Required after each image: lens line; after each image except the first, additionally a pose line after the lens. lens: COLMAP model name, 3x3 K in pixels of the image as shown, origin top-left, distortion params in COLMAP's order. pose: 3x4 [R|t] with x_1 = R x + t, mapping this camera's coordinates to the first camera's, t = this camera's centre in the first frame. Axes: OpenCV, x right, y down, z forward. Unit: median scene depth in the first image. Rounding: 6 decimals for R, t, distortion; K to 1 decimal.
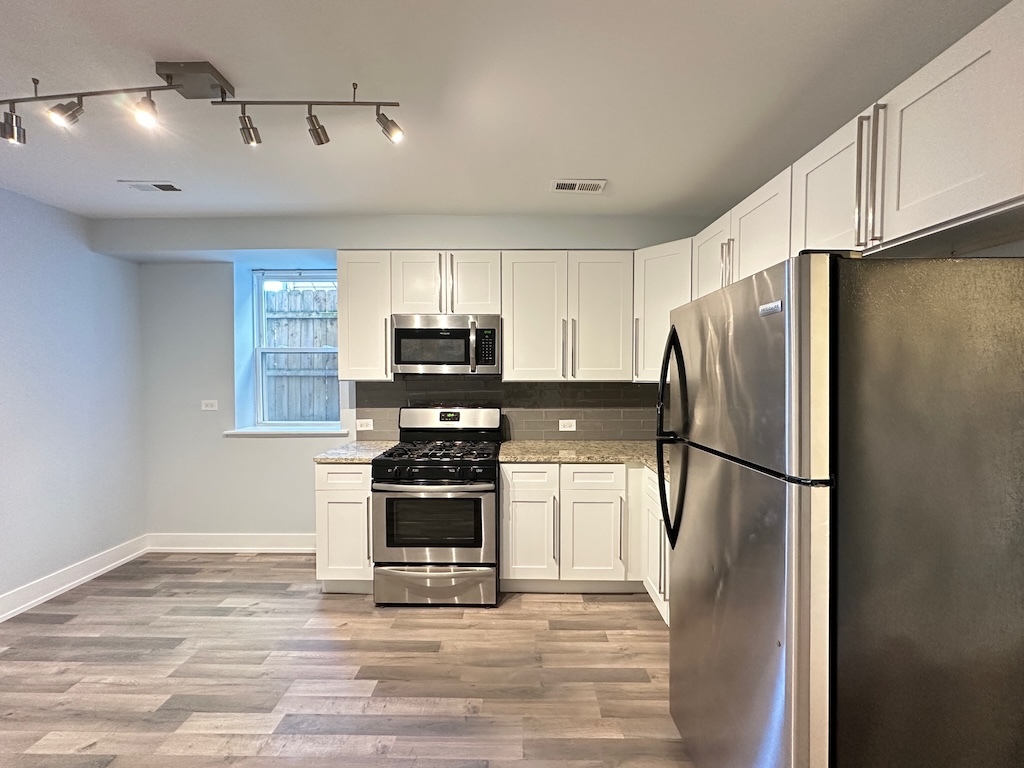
lens RADIAL K [[407.2, 0, 512.3], [0, 407.2, 383.5], [0, 0, 1]] dist [-0.002407, 0.000177]
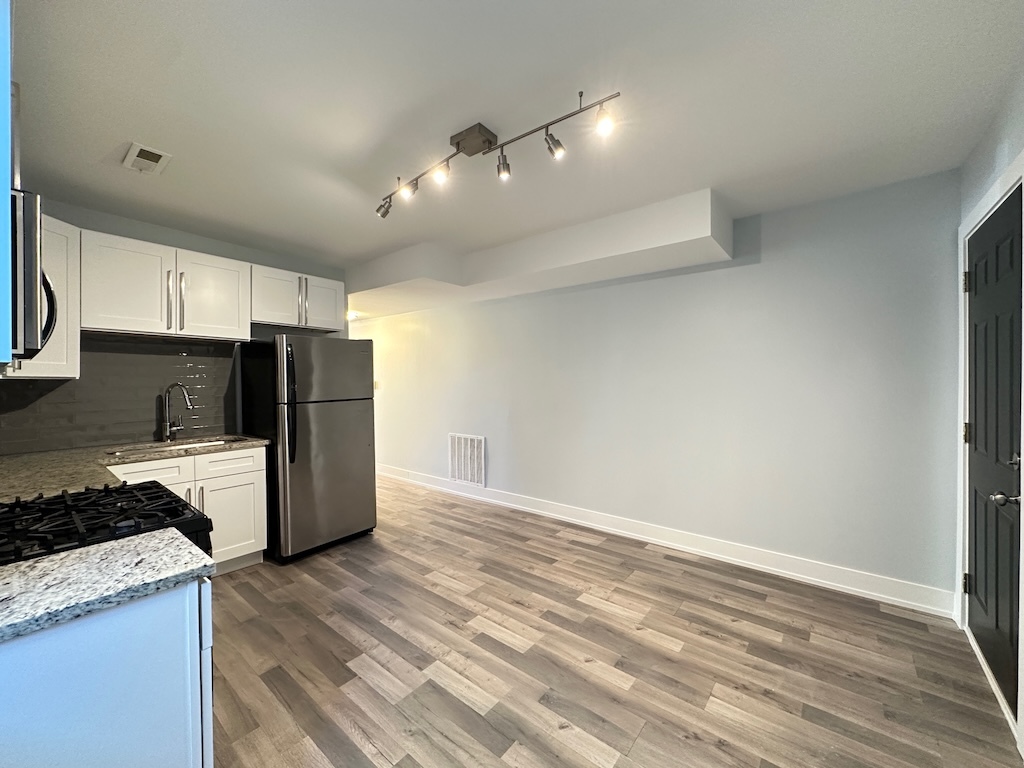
lens RADIAL K [[407.2, 0, 513.2], [0, 407.2, 382.8], [0, 0, 1]] dist [-0.002407, 0.000177]
pose [[-0.787485, -0.001088, 0.616333, -0.991680], [0.021176, 0.999360, 0.028819, 0.003288], [-0.615970, 0.035746, -0.786958, 1.167729]]
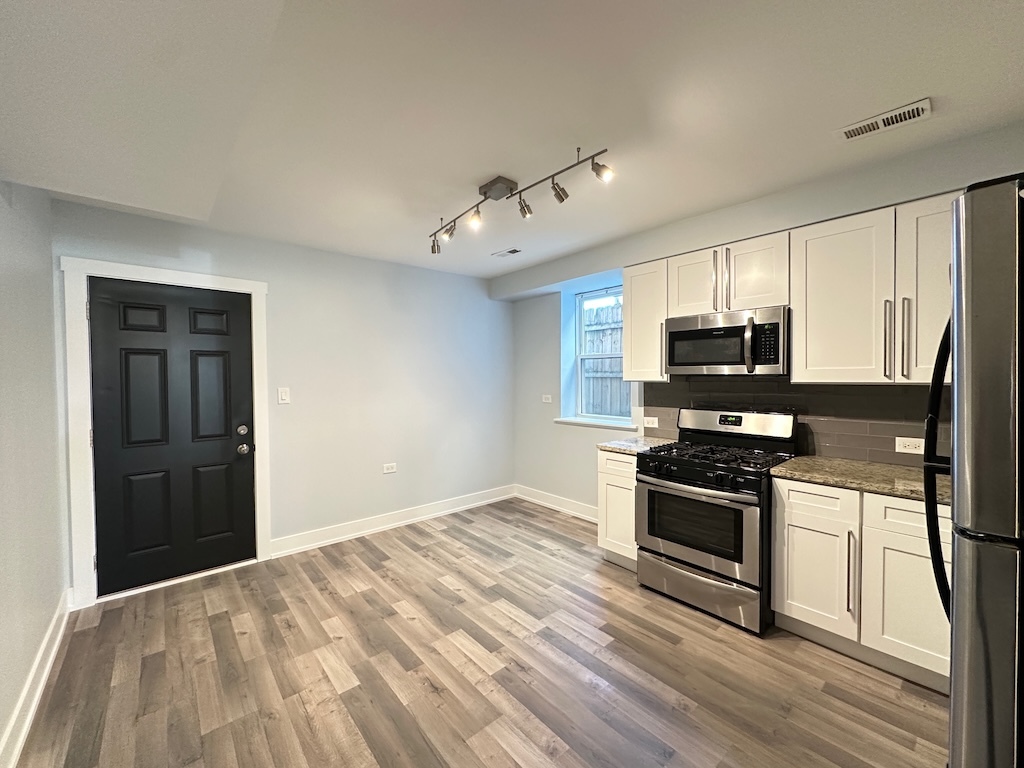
lens RADIAL K [[407.2, 0, 511.8], [0, 407.2, 383.4], [0, 0, 1]] dist [-0.002407, 0.000177]
pose [[0.666367, 0.009827, -0.745559, 0.255779], [-0.013586, 0.999907, 0.001036, 0.002422], [0.745500, 0.009439, 0.666439, -0.000059]]
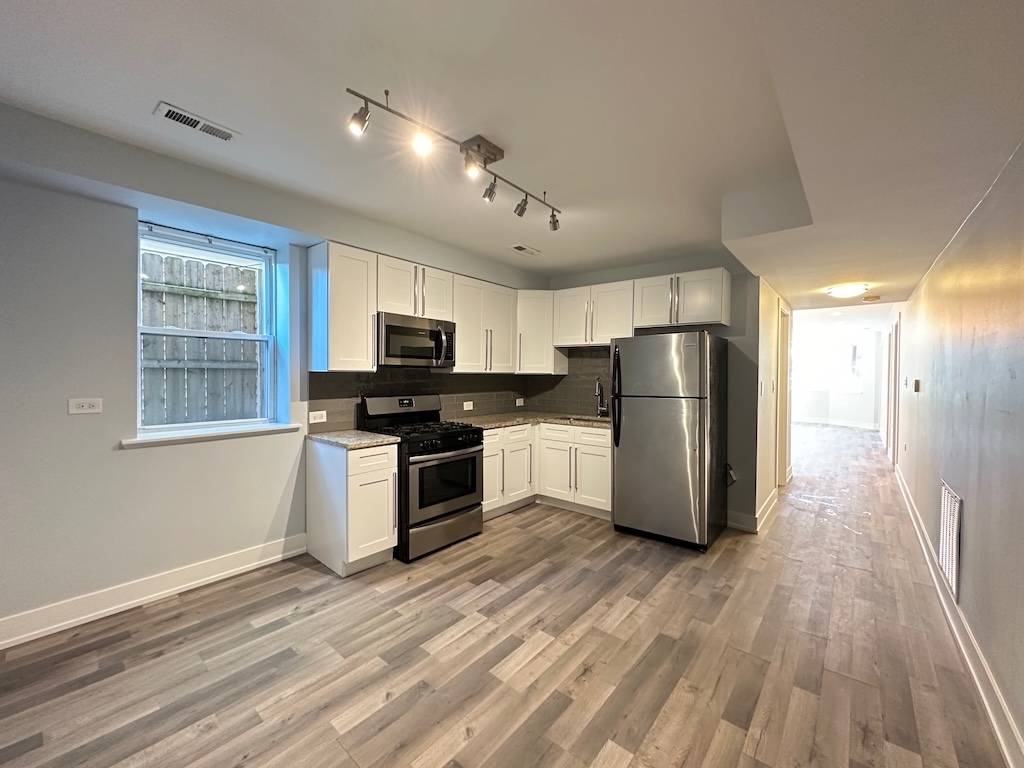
lens RADIAL K [[407.2, 0, 511.8], [0, 407.2, 383.7], [0, 0, 1]] dist [-0.002407, 0.000177]
pose [[0.639107, -0.014014, 0.768990, -1.053607], [0.013781, 0.999882, 0.006769, 0.027110], [-0.768994, 0.006271, 0.639225, 0.019164]]
